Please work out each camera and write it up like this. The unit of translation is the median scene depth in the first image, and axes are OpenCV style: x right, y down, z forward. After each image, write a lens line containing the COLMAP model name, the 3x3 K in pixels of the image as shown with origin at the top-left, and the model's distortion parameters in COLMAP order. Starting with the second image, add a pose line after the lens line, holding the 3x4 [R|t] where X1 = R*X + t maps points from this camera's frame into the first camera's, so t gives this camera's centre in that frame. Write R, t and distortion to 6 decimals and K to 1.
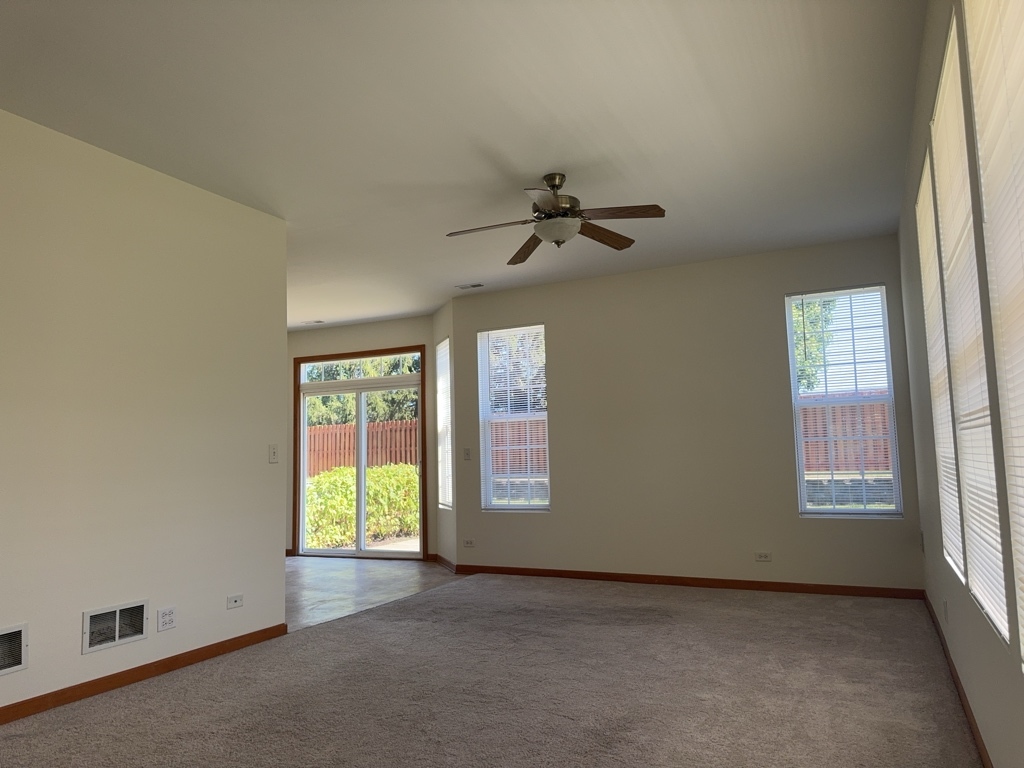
lens RADIAL K [[723.8, 0, 511.1], [0, 723.8, 382.2], [0, 0, 1]] dist [0.109511, -0.154252]
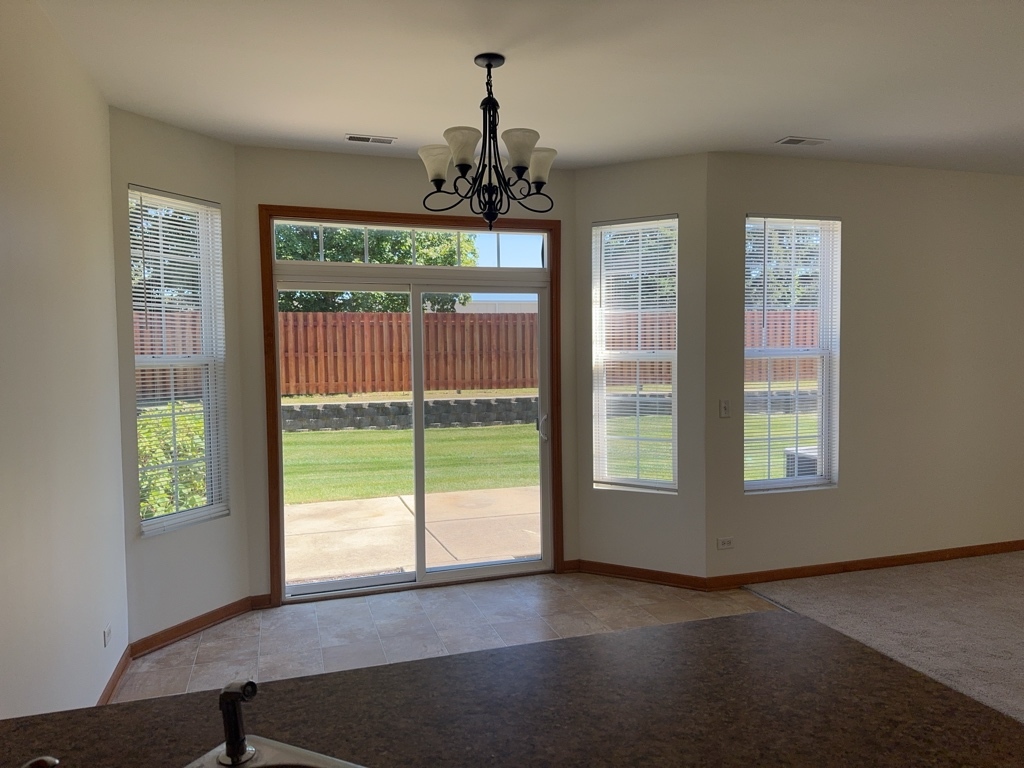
lens RADIAL K [[717.8, 0, 517.2], [0, 717.8, 385.5], [0, 0, 1]] dist [0.104944, -0.148245]
pose [[0.718953, -0.017221, 0.694845, -0.579223], [-0.080170, 0.990966, 0.107511, 0.022347], [-0.690419, -0.133002, 0.711078, 0.613399]]
